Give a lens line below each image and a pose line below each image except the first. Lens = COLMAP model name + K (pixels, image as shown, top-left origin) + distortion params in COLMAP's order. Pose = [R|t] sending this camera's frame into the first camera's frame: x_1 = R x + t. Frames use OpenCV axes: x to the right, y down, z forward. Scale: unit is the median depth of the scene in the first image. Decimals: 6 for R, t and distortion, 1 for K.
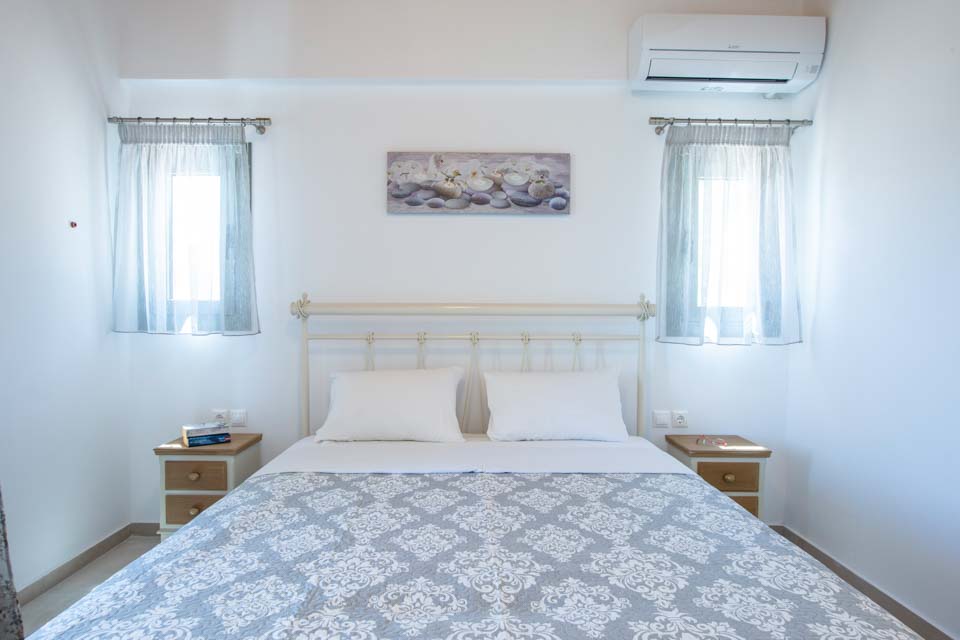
lens RADIAL K [[583.0, 0, 480.0], [0, 583.0, 320.0], [0, 0, 1]] dist [-0.051838, 0.032758]
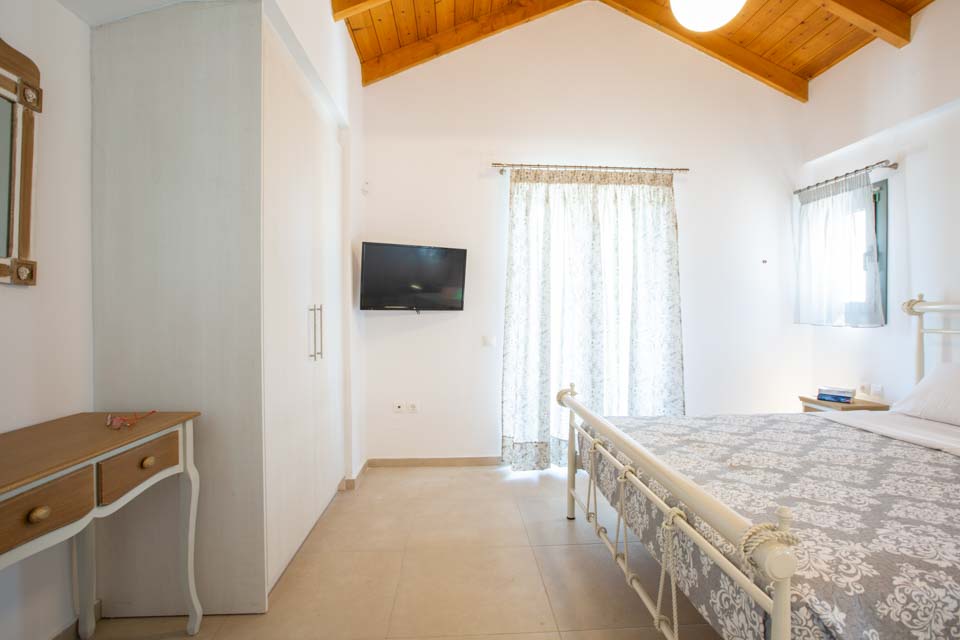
lens RADIAL K [[494.6, 0, 480.0], [0, 494.6, 320.0], [0, 0, 1]] dist [0.000203, 0.000977]
pose [[0.050365, 0.012810, -0.998649, 0.653867], [-0.008157, 0.999890, 0.012415, 0.001494], [0.998698, 0.007521, 0.050464, 0.036533]]
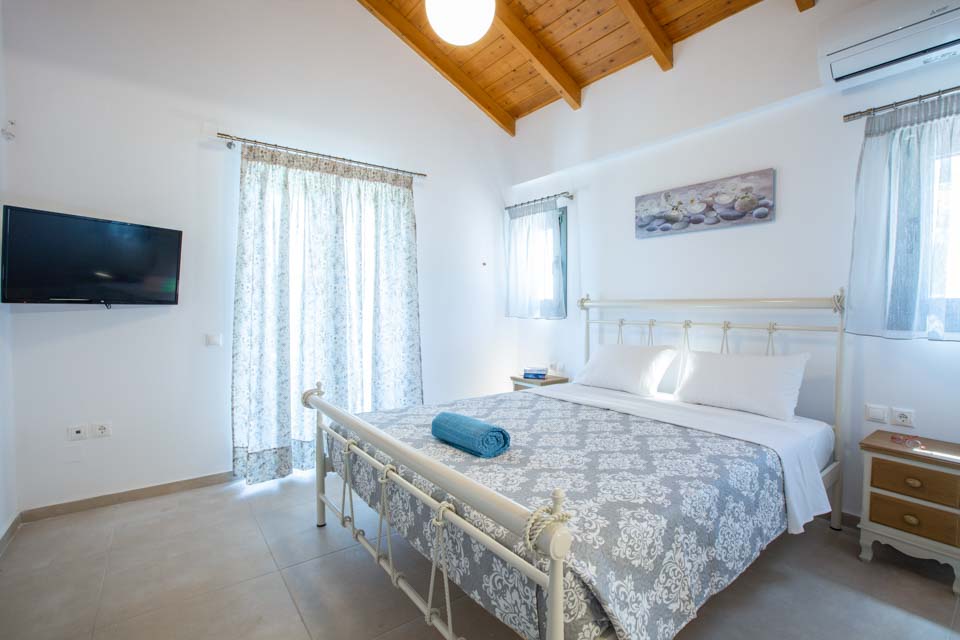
lens RADIAL K [[462.6, 0, 499.5], [0, 462.6, 319.2], [0, 0, 1]] dist [-0.054400, 0.023953]
pose [[0.601199, 0.019186, -0.798869, 0.564155], [-0.008248, 0.999807, 0.017805, 0.001807], [0.799057, -0.004115, 0.601242, 0.025263]]
